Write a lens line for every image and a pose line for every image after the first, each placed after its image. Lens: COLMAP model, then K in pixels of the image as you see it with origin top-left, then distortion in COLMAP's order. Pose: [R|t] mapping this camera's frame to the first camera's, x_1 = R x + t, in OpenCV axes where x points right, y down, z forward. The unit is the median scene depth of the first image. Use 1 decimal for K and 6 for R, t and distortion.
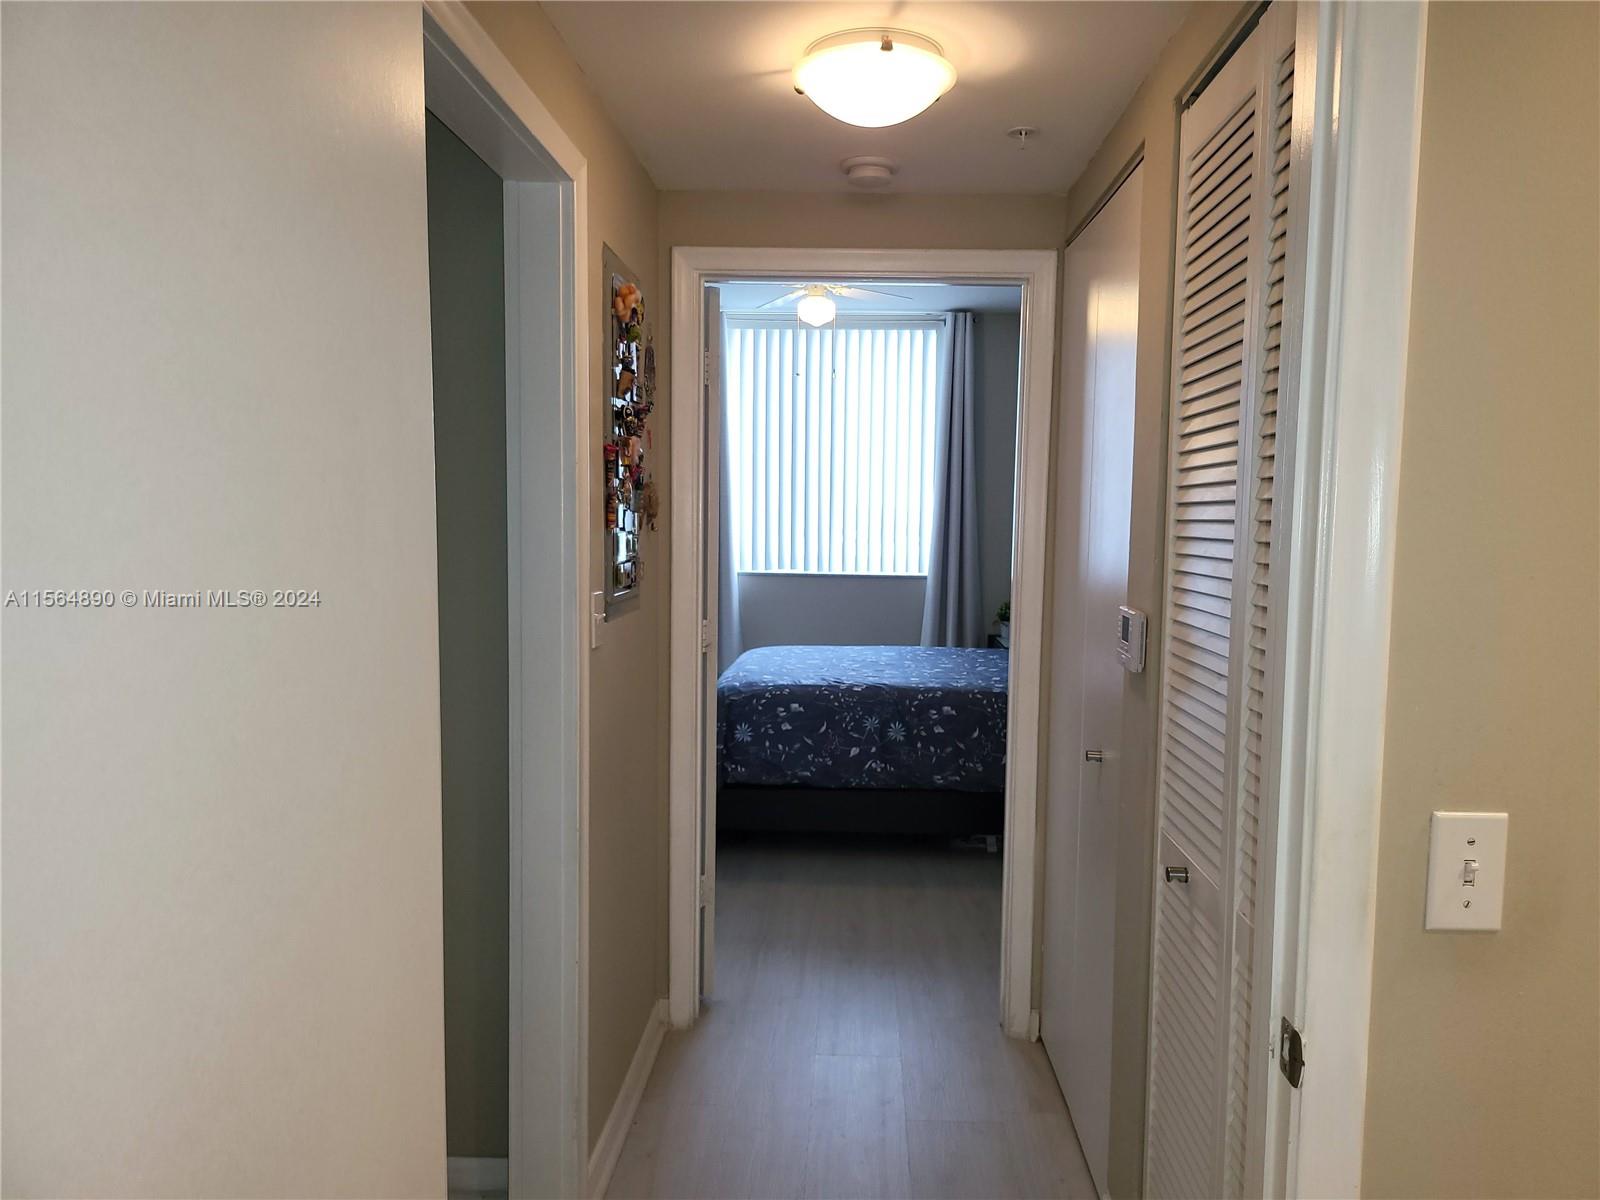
lens RADIAL K [[1121.0, 0, 803.9], [0, 1121.0, 603.2], [0, 0, 1]] dist [0.057244, -0.057160]
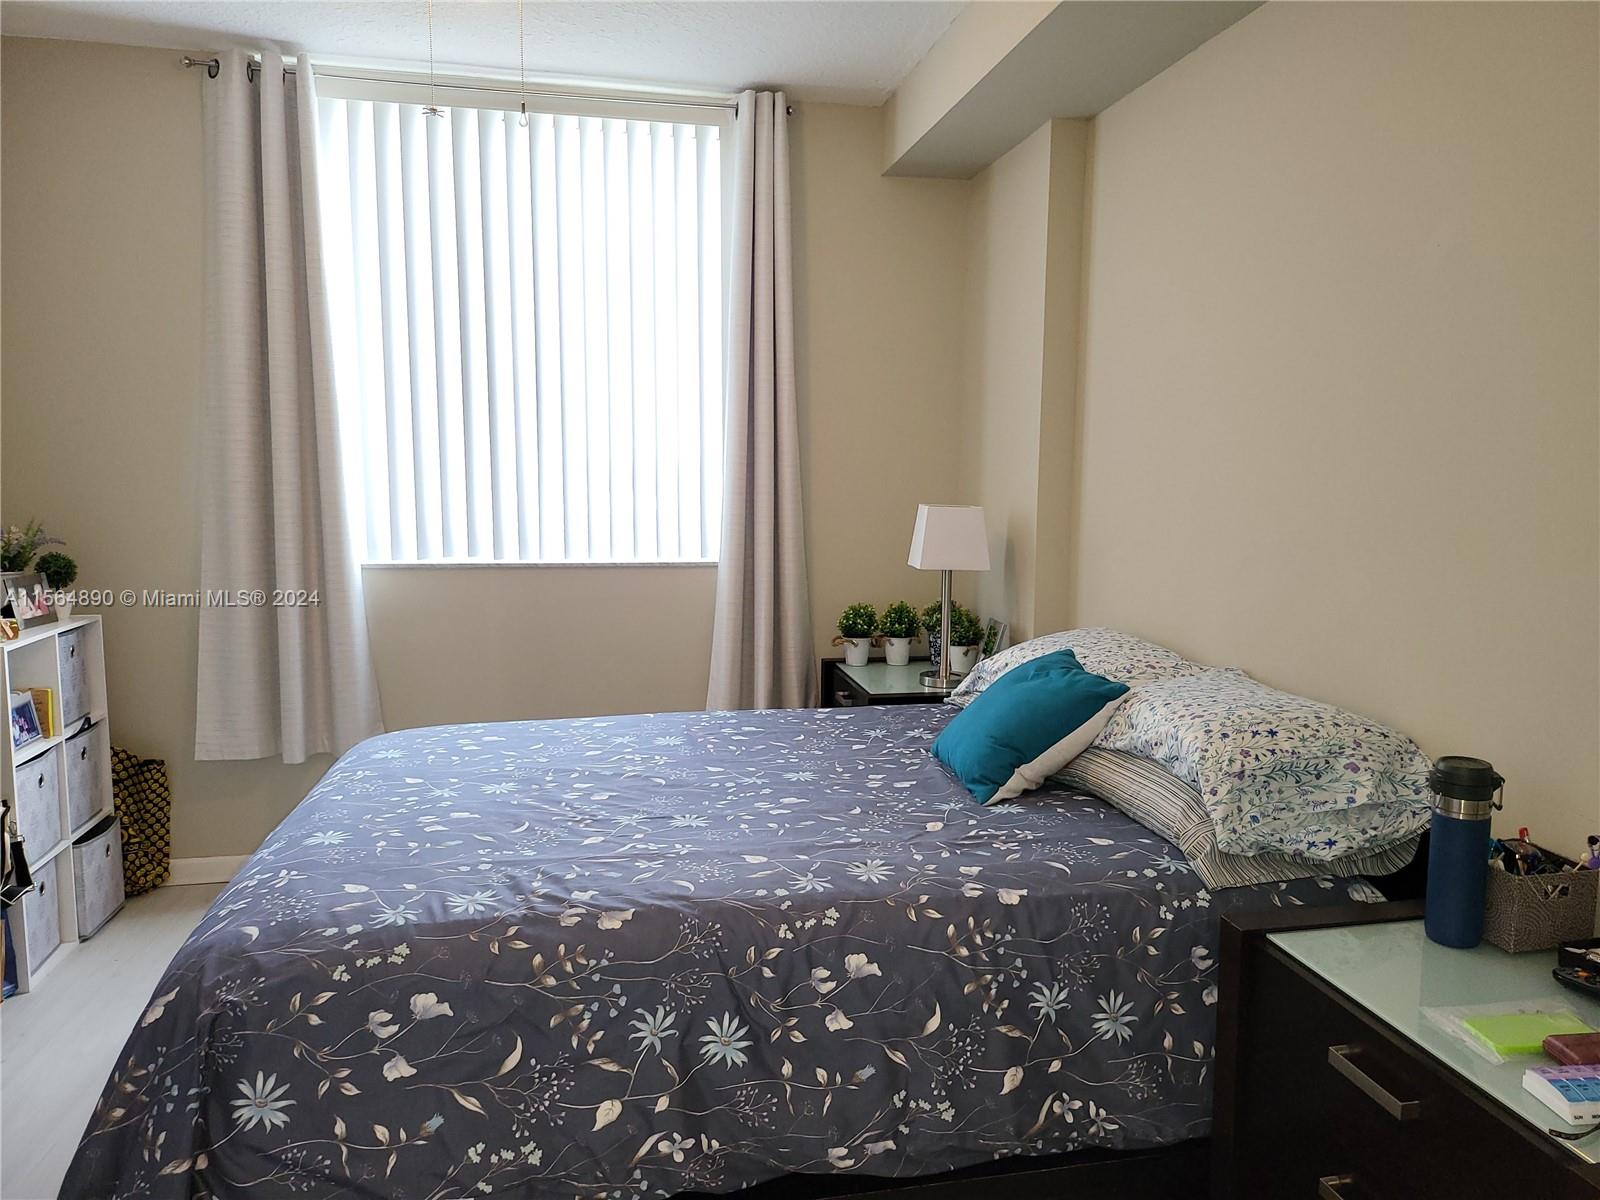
lens RADIAL K [[1121.0, 0, 835.9], [0, 1121.0, 580.7], [0, 0, 1]] dist [0.057244, -0.057160]
pose [[0.964387, -0.030795, 0.262696, 0.025815], [0.024872, 0.999357, 0.025842, -0.042073], [-0.263322, -0.018388, 0.964533, 0.637308]]
